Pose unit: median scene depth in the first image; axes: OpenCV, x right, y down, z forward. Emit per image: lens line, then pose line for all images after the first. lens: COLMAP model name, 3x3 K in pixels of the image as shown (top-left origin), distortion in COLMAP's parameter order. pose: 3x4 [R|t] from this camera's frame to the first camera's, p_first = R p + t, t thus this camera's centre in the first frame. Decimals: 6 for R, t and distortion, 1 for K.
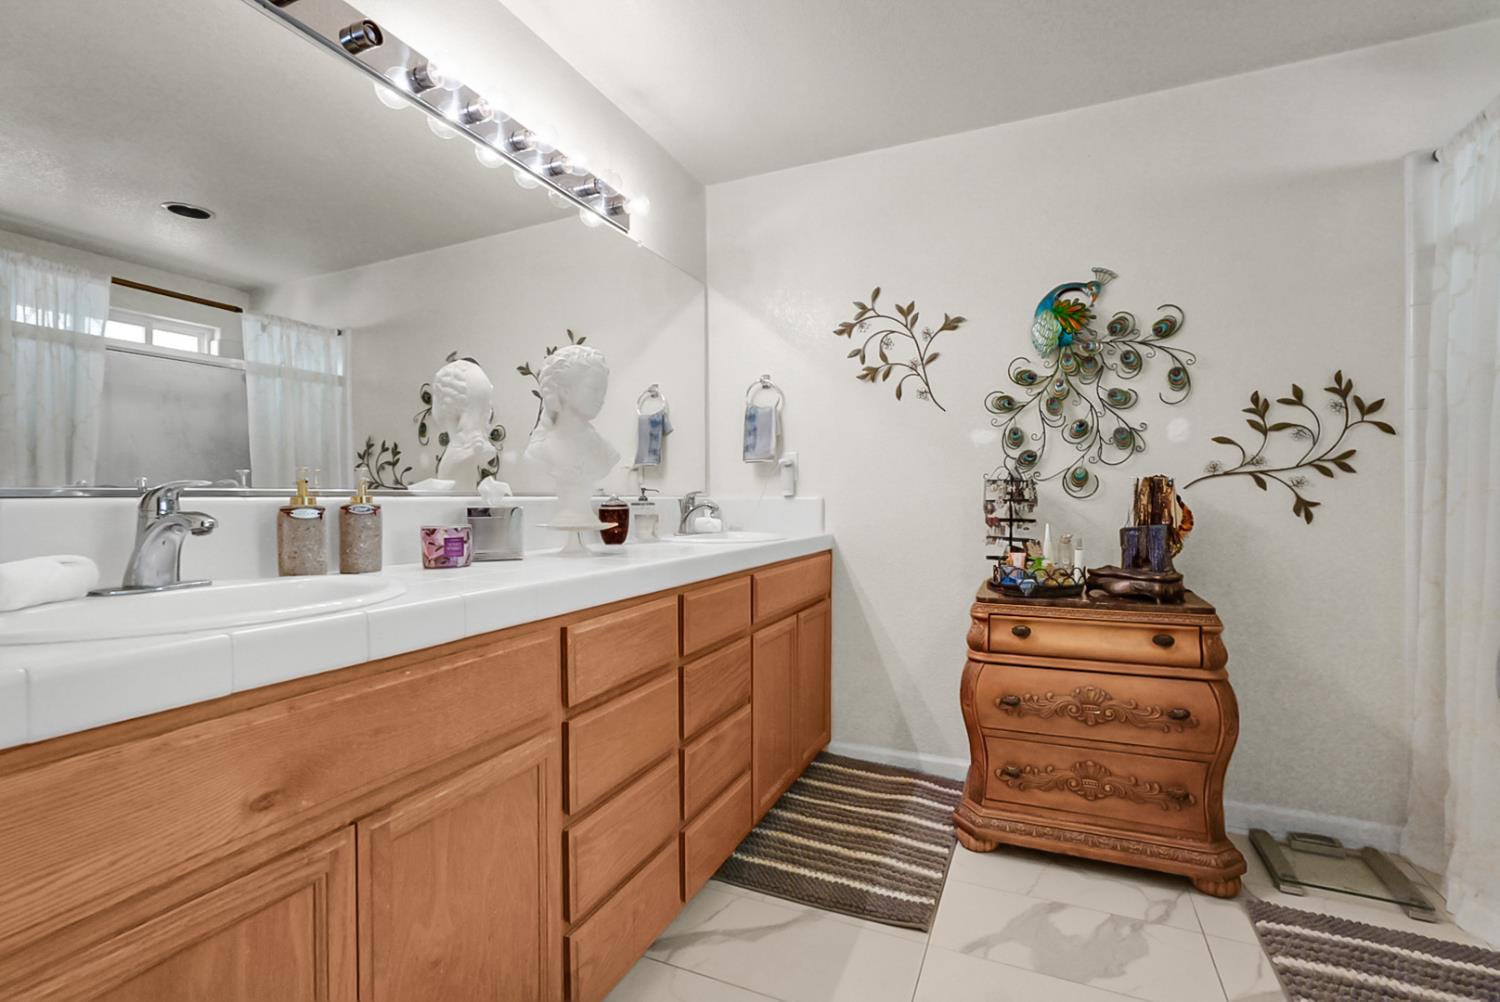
lens RADIAL K [[671.2, 0, 748.6], [0, 671.2, 500.3], [0, 0, 1]] dist [-0.007800, 0.003671]
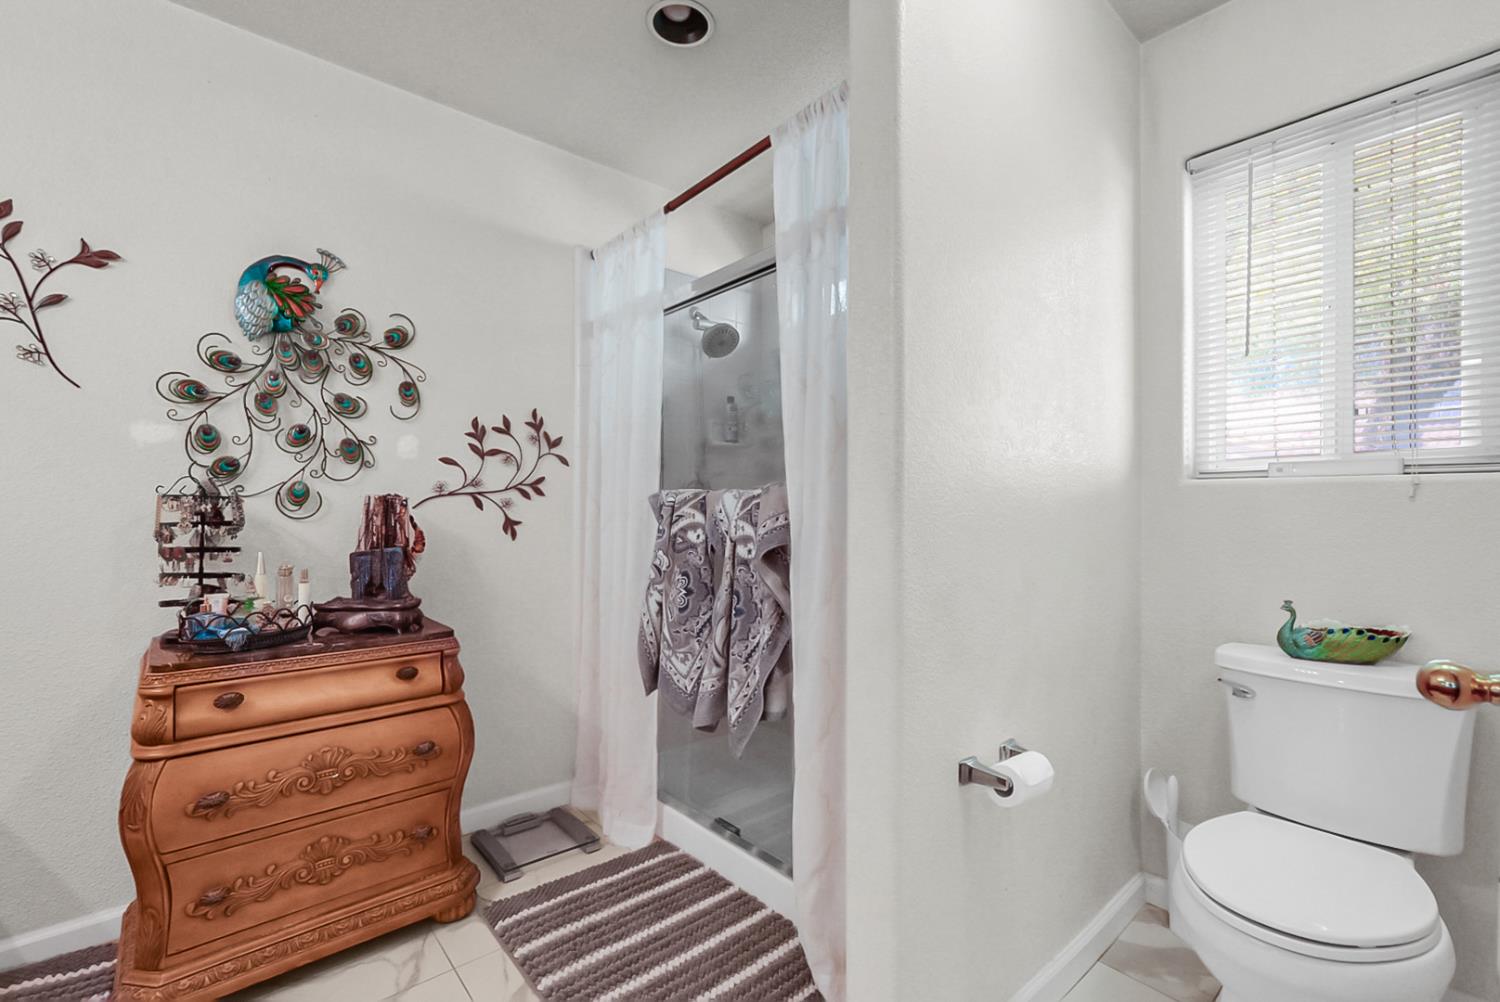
lens RADIAL K [[671.2, 0, 746.2], [0, 671.2, 504.3], [0, 0, 1]] dist [-0.007800, 0.003671]
pose [[0.430782, 0.008952, 0.902412, -0.016896], [0.000742, 0.999947, -0.010273, -0.014341], [-0.902456, 0.005095, 0.430753, 0.161763]]
